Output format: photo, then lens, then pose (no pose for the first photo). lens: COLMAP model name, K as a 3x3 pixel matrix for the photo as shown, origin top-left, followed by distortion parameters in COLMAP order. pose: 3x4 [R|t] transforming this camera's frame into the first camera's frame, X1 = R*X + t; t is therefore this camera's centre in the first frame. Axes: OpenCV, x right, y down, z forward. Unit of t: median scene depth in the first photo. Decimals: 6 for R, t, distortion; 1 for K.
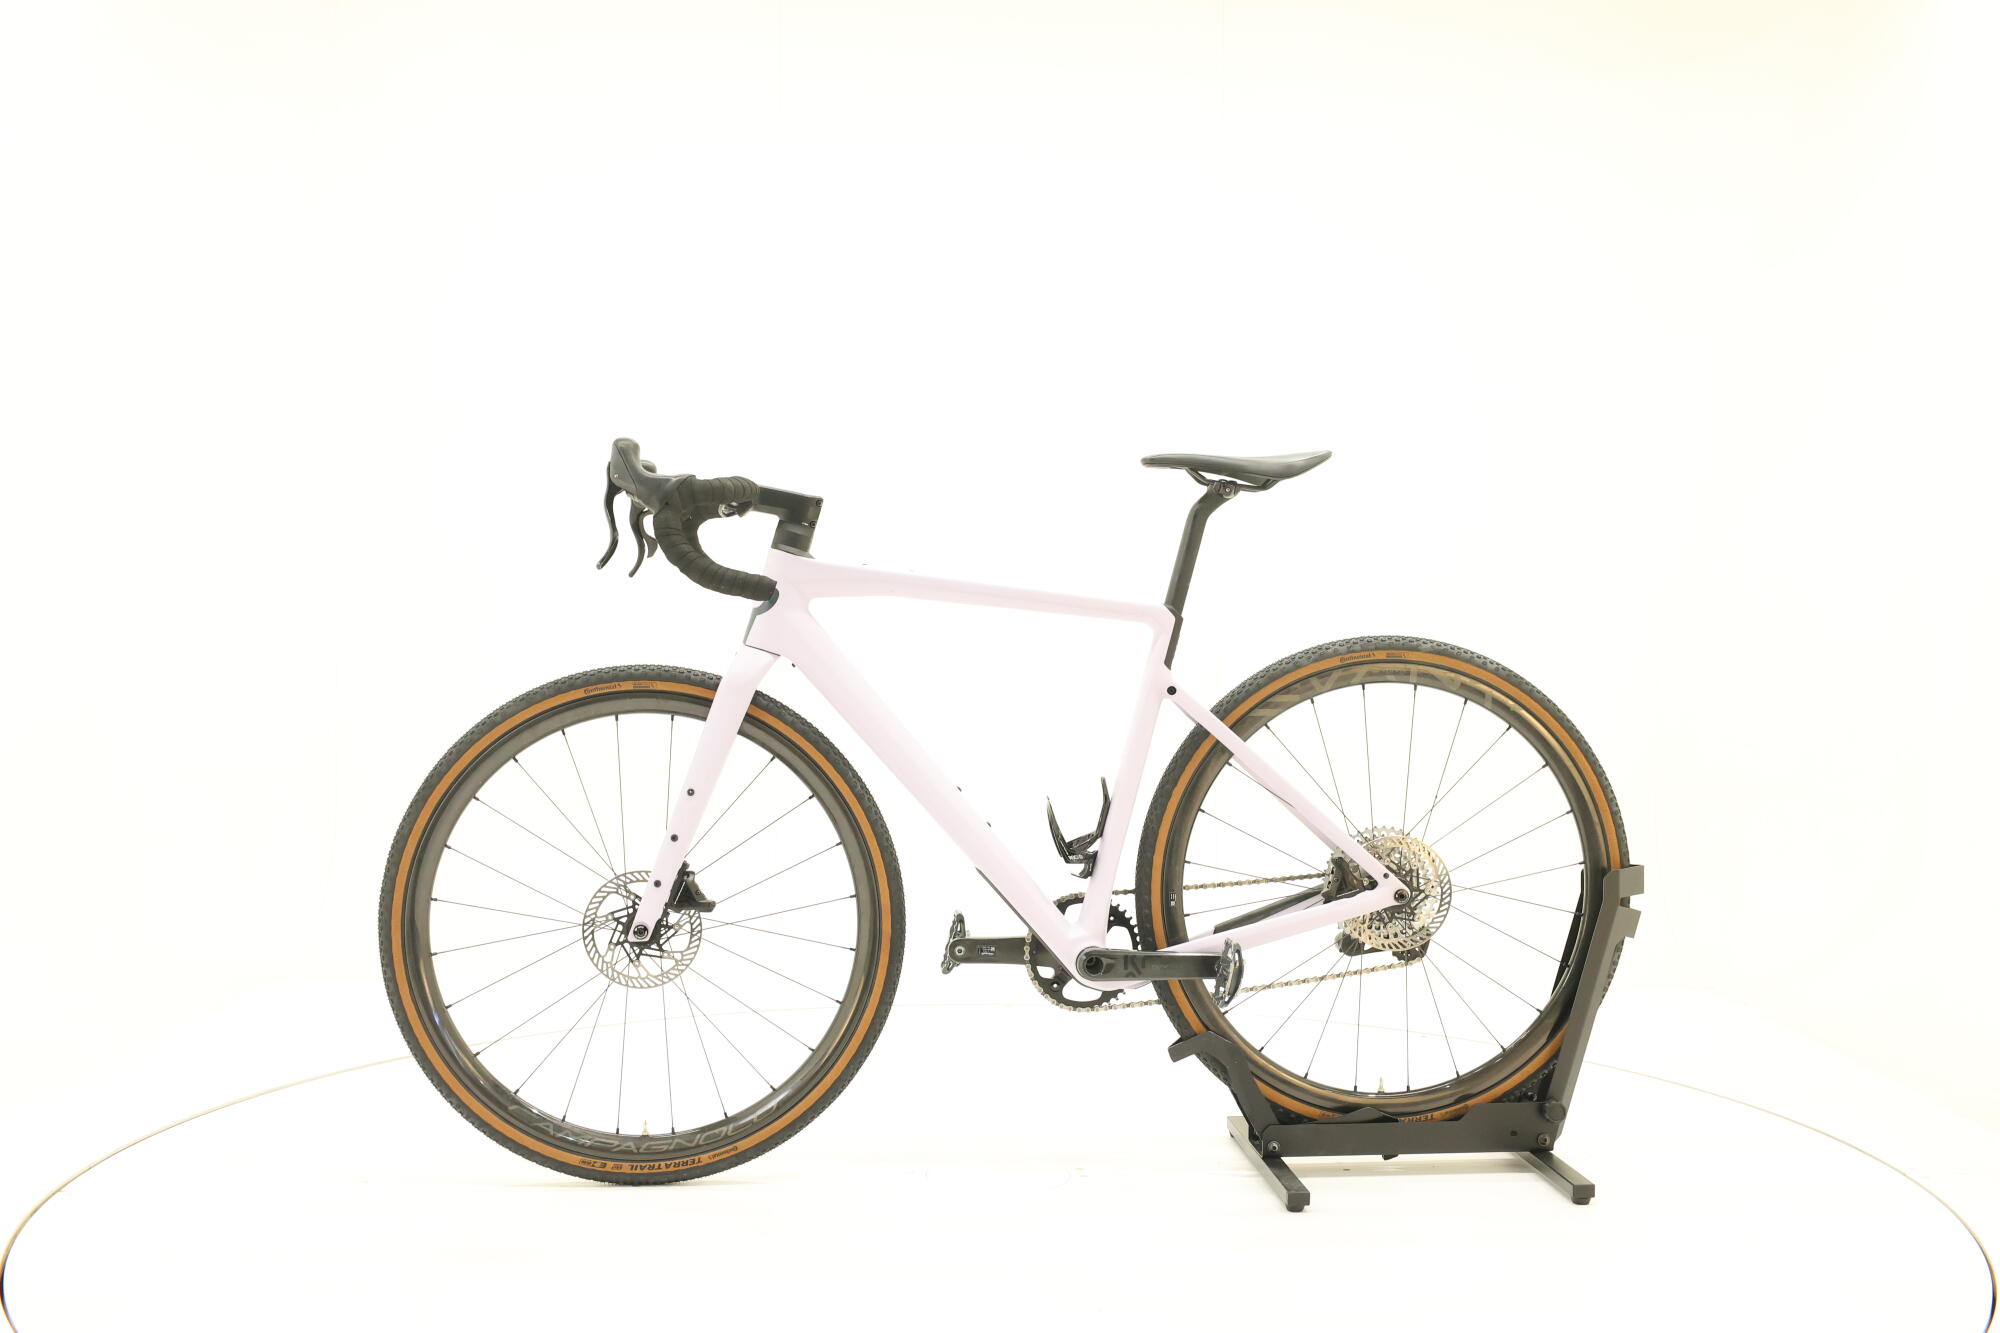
lens RADIAL K [[2167.8, 0, 1000.0], [0, 2167.8, 666.5], [0, 0, 1]] dist [0.003824, 0.003630]
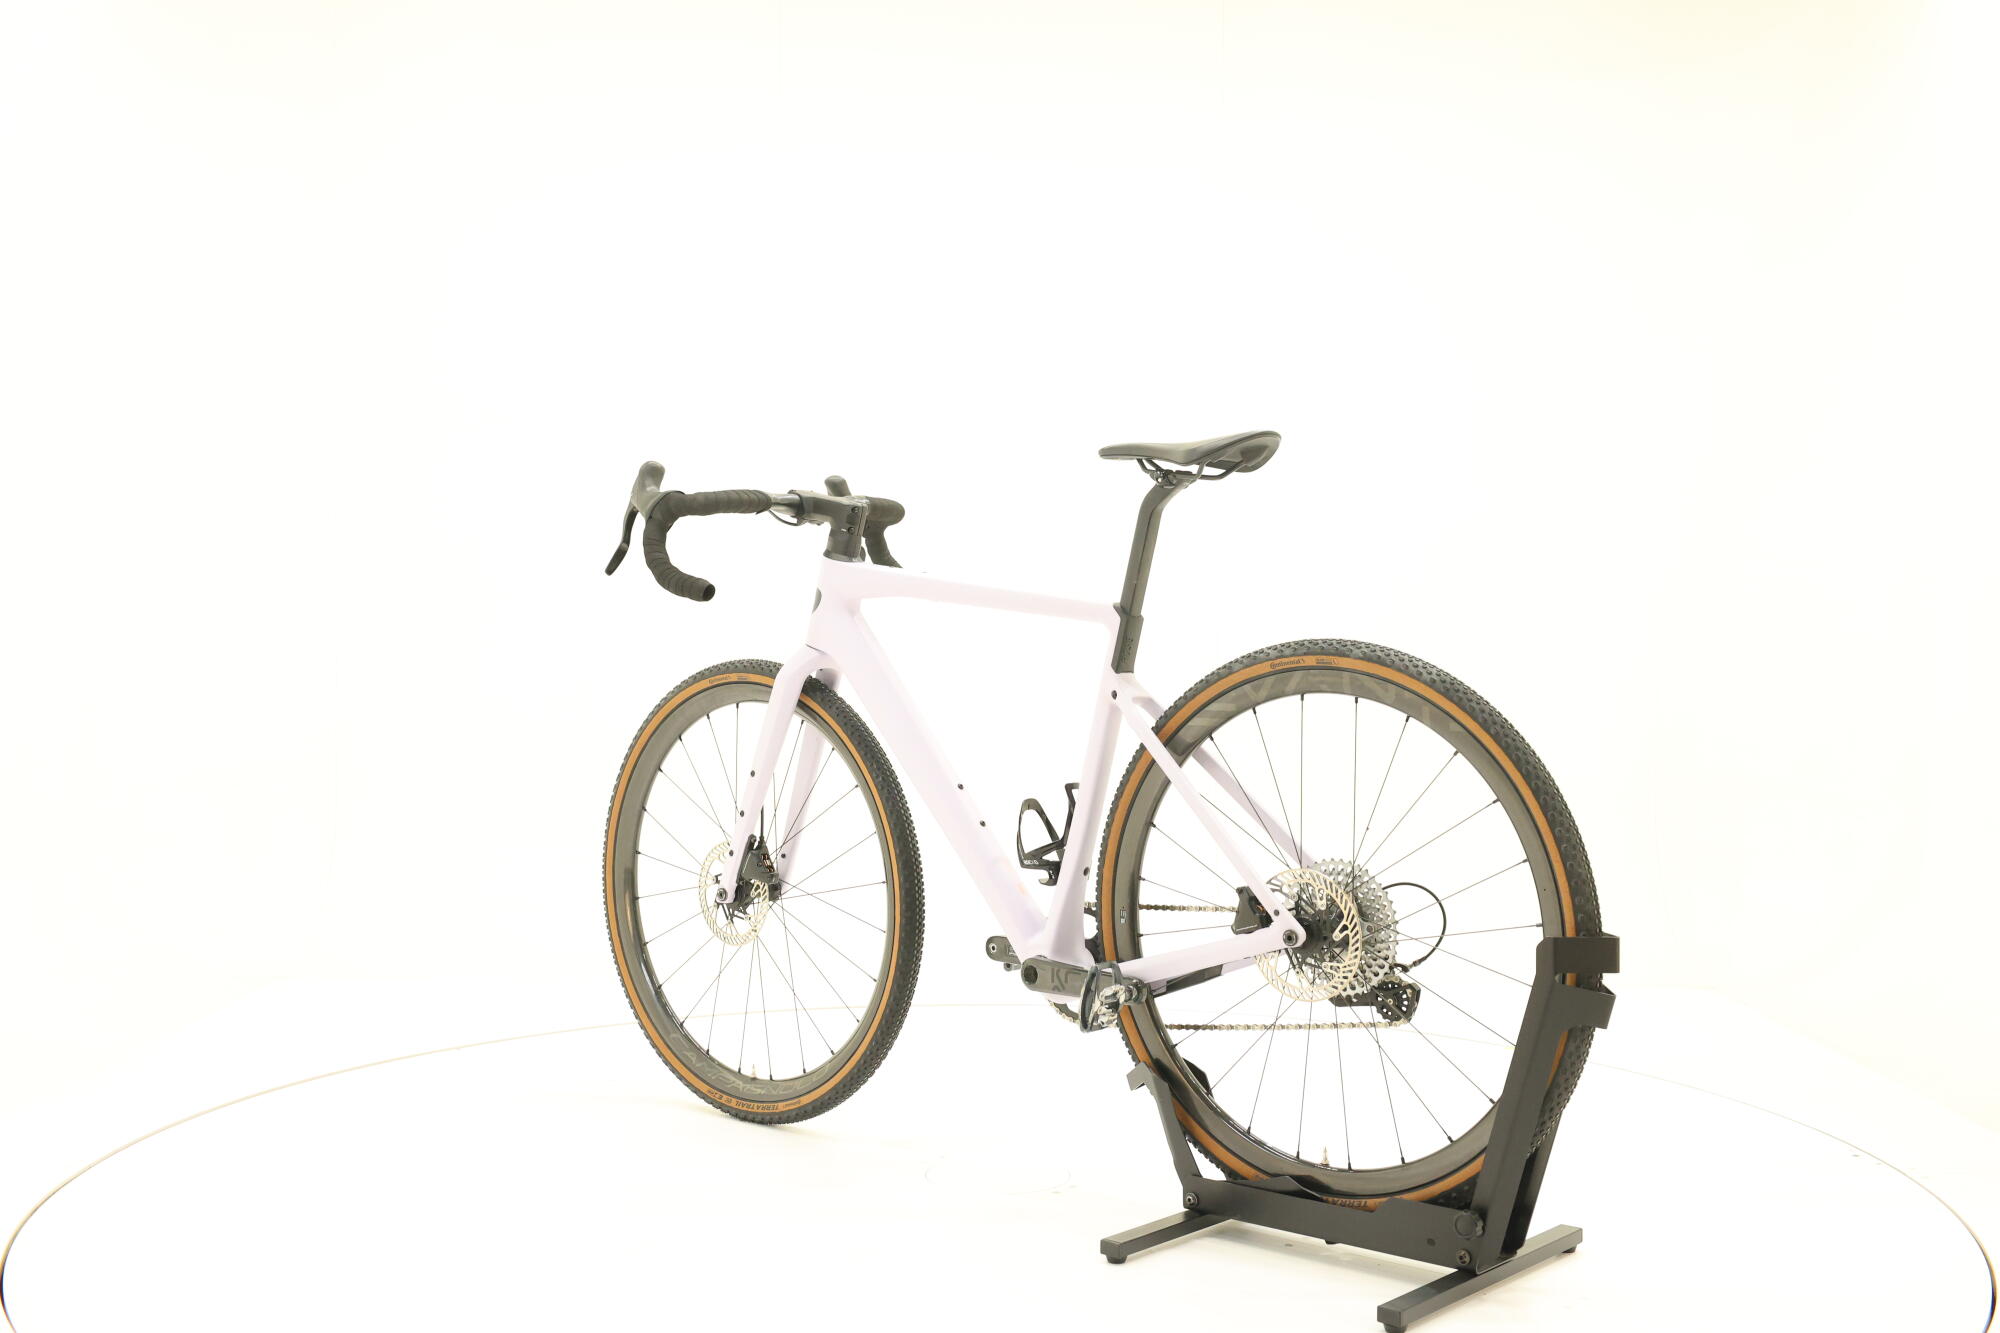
lens RADIAL K [[2156.3, 0, 1000.6], [0, 2156.3, 535.2], [0, 0, 1]] dist [-0.058060, -0.007249]
pose [[0.695023, -0.021689, -0.718661, 0.712968], [-0.001627, 0.999495, -0.031738, -0.028186], [0.718986, 0.023228, 0.694636, 0.309033]]
